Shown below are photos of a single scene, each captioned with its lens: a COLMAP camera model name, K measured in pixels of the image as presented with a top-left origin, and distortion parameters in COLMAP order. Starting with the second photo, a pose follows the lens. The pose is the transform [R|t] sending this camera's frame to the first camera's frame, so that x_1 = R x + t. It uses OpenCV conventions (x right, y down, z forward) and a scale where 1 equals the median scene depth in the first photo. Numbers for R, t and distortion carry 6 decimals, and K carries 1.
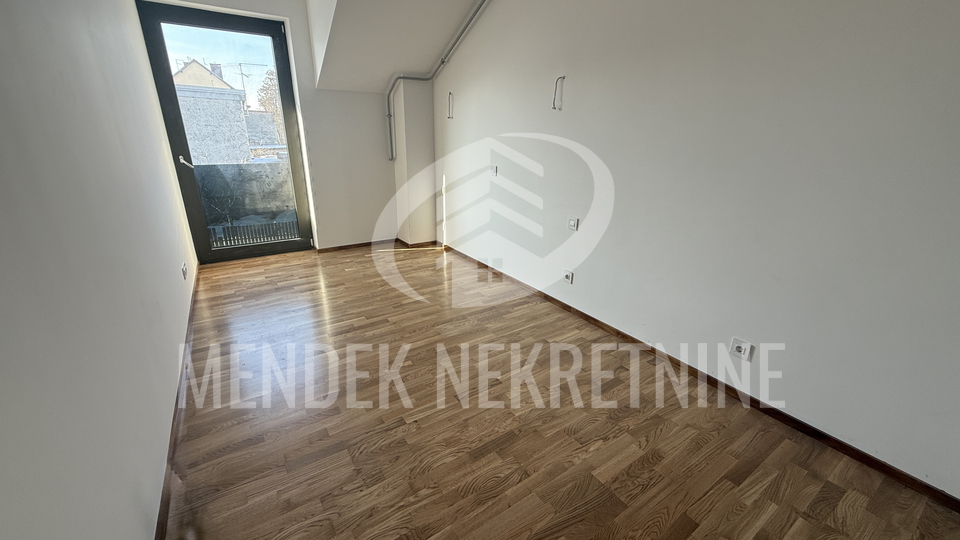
lens RADIAL K [[382.1, 0, 477.3], [0, 382.1, 269.9], [0, 0, 1]] dist [0.000618, -0.000200]
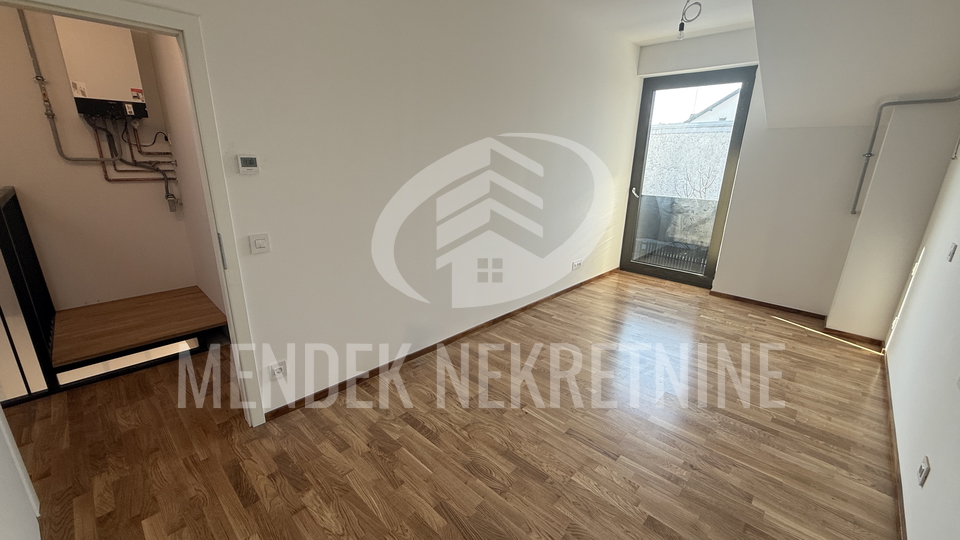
lens RADIAL K [[382.1, 0, 477.3], [0, 382.1, 269.9], [0, 0, 1]] dist [0.000618, -0.000200]
pose [[0.221464, 0.272659, -0.936275, 0.377170], [-0.341050, 0.921140, 0.187580, -0.089944], [0.913586, 0.277774, 0.296990, 0.173231]]
